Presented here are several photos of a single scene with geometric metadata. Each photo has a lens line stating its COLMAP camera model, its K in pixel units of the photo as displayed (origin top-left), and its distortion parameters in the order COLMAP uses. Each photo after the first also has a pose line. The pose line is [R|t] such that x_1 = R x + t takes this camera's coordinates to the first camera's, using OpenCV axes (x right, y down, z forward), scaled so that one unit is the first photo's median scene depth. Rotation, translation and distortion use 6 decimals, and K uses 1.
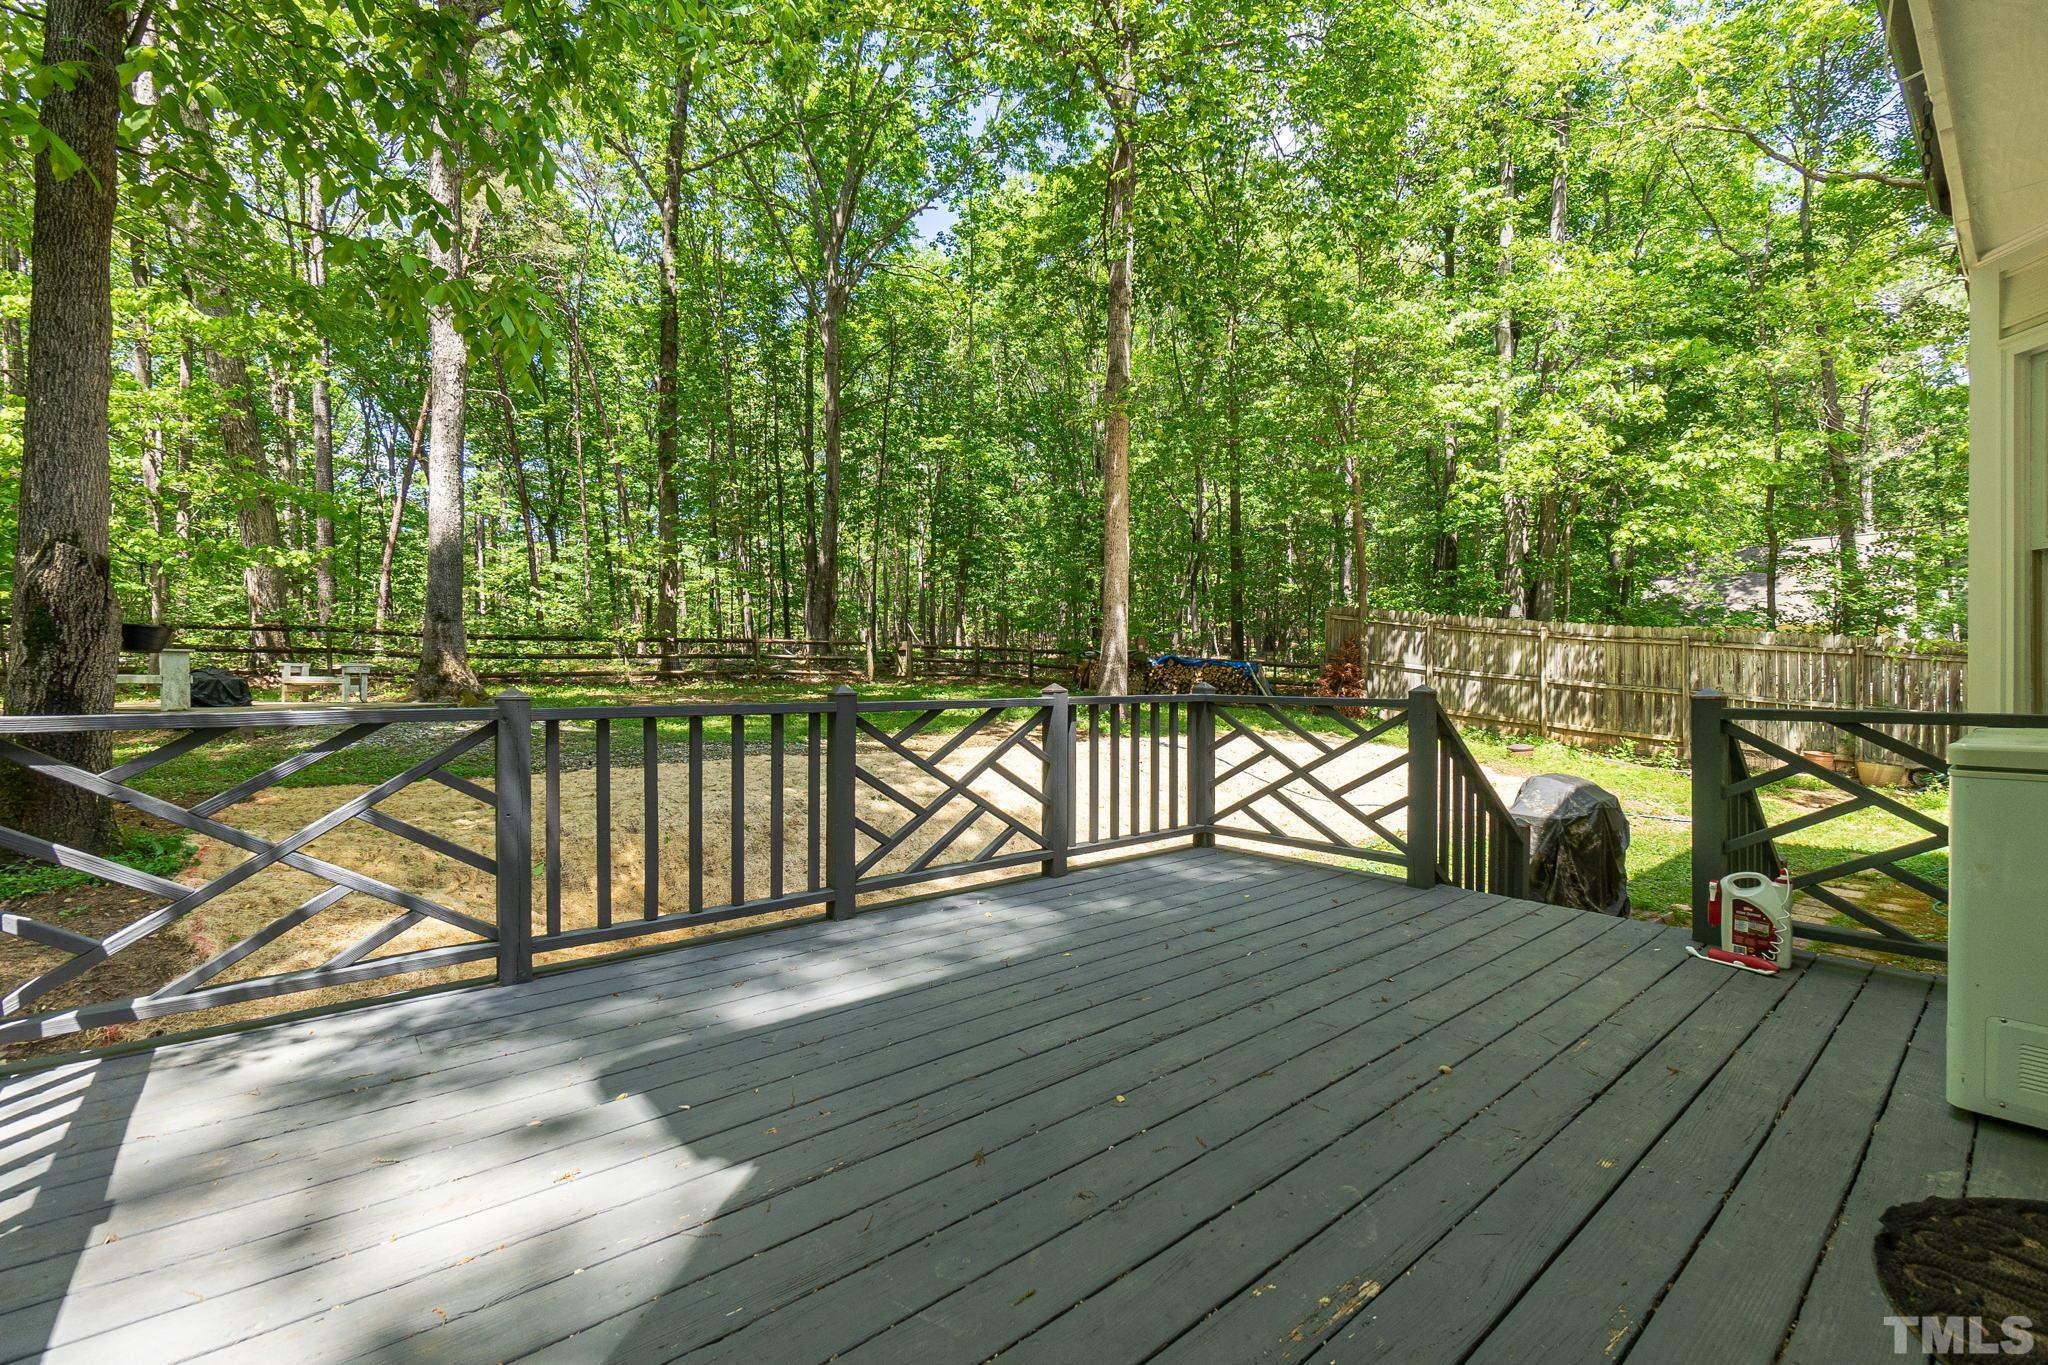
lens RADIAL K [[881.0, 0, 1024.0], [0, 881.0, 682.5], [0, 0, 1]] dist [-0.002373, 0.000119]
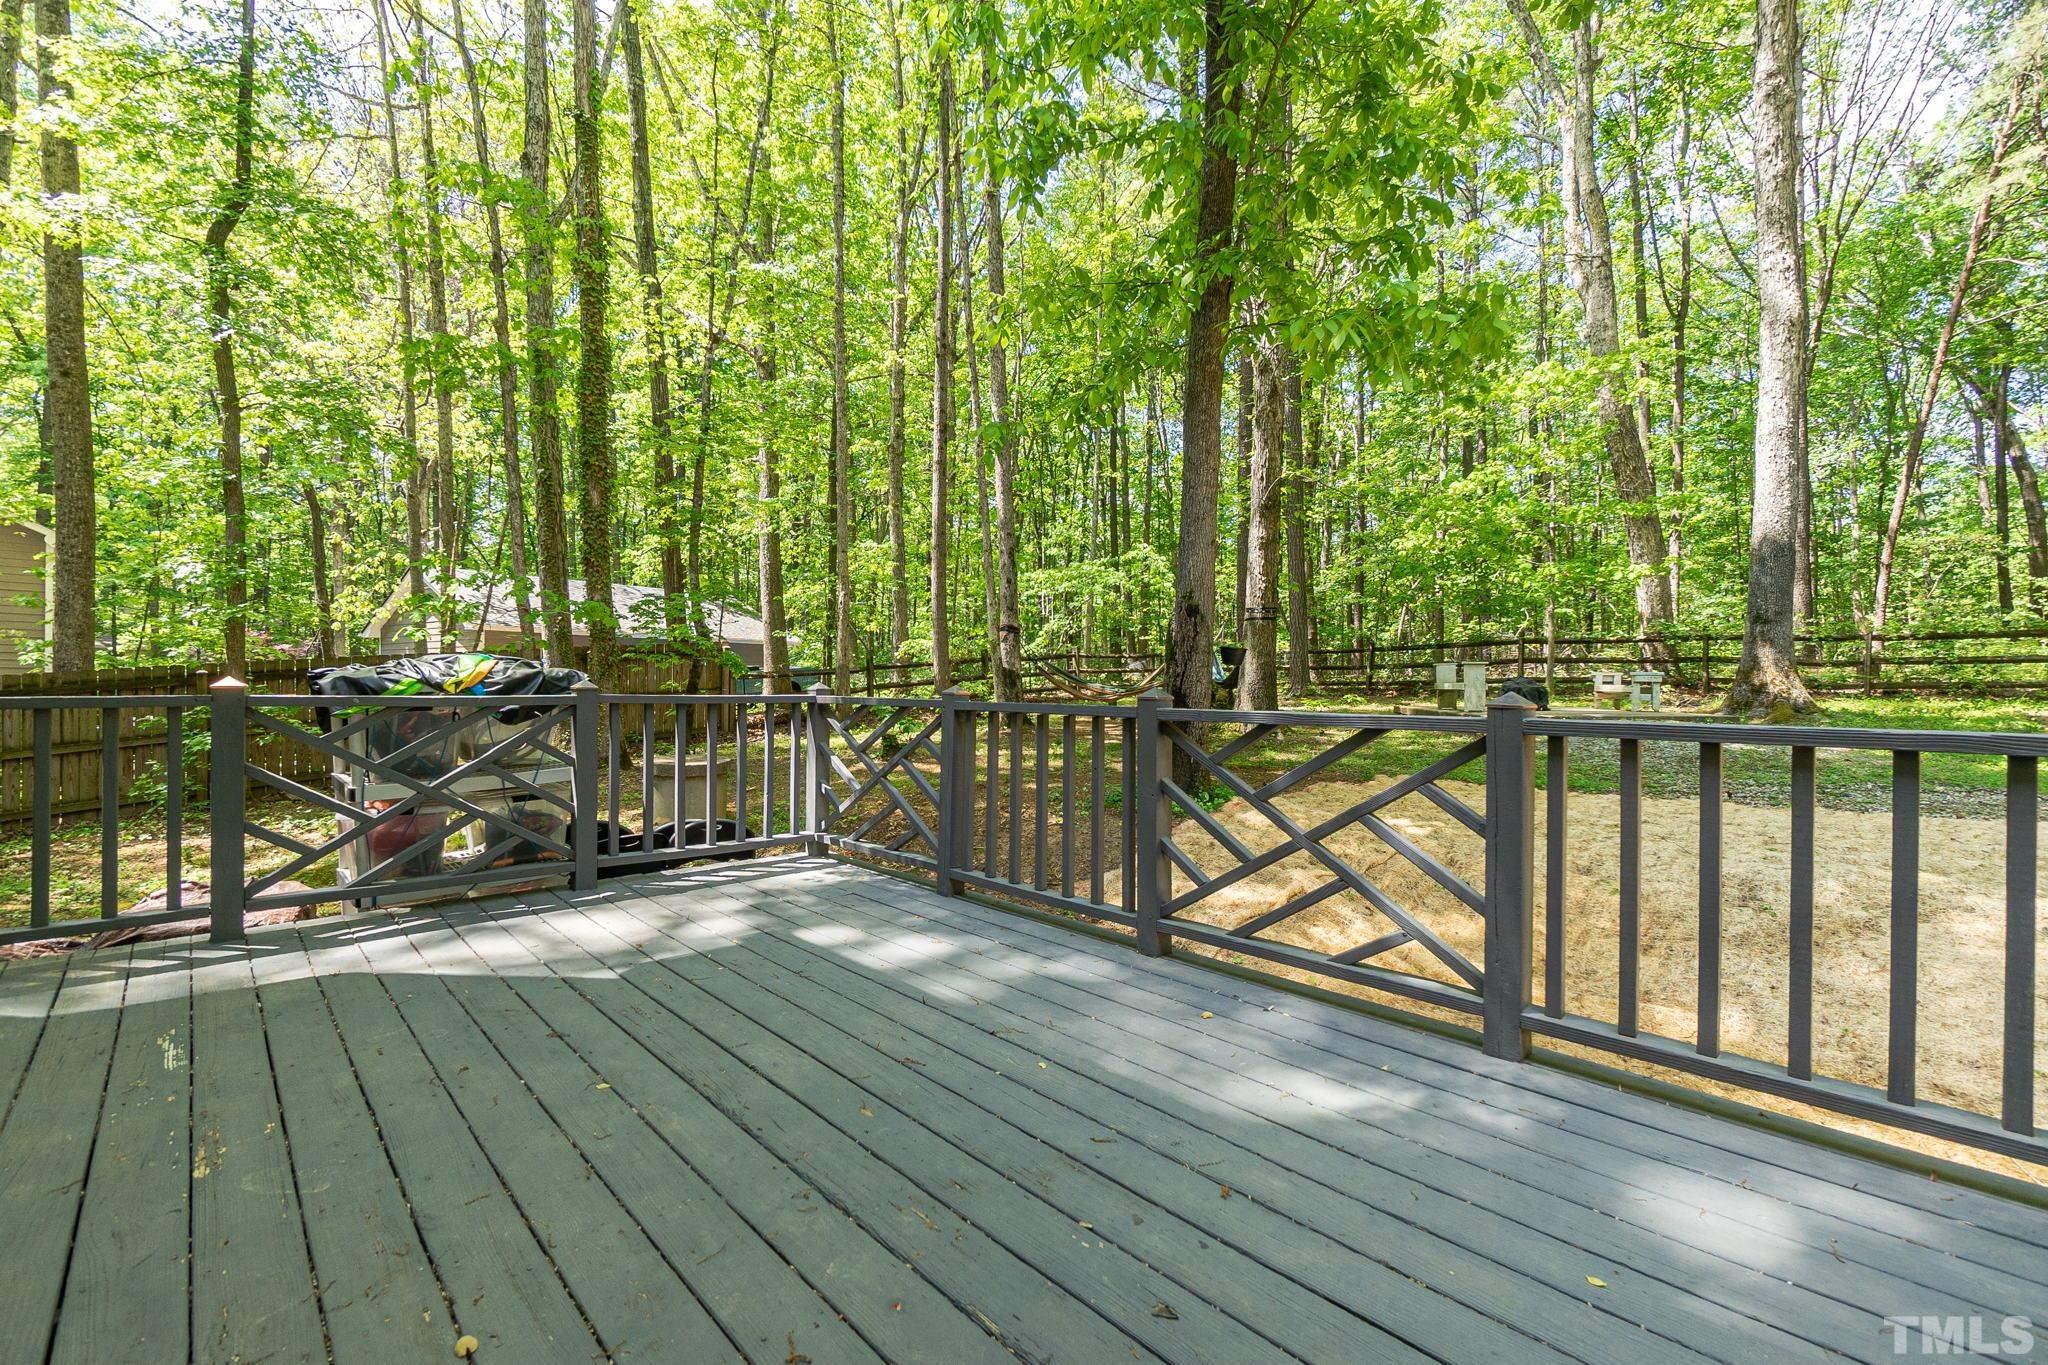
lens RADIAL K [[881.0, 0, 1024.0], [0, 881.0, 682.5], [0, 0, 1]] dist [-0.002373, 0.000119]
pose [[0.056712, 0.000213, -0.998391, 0.752699], [-0.013001, 0.999915, -0.000525, -0.001413], [0.998306, 0.013010, 0.056710, 0.926616]]
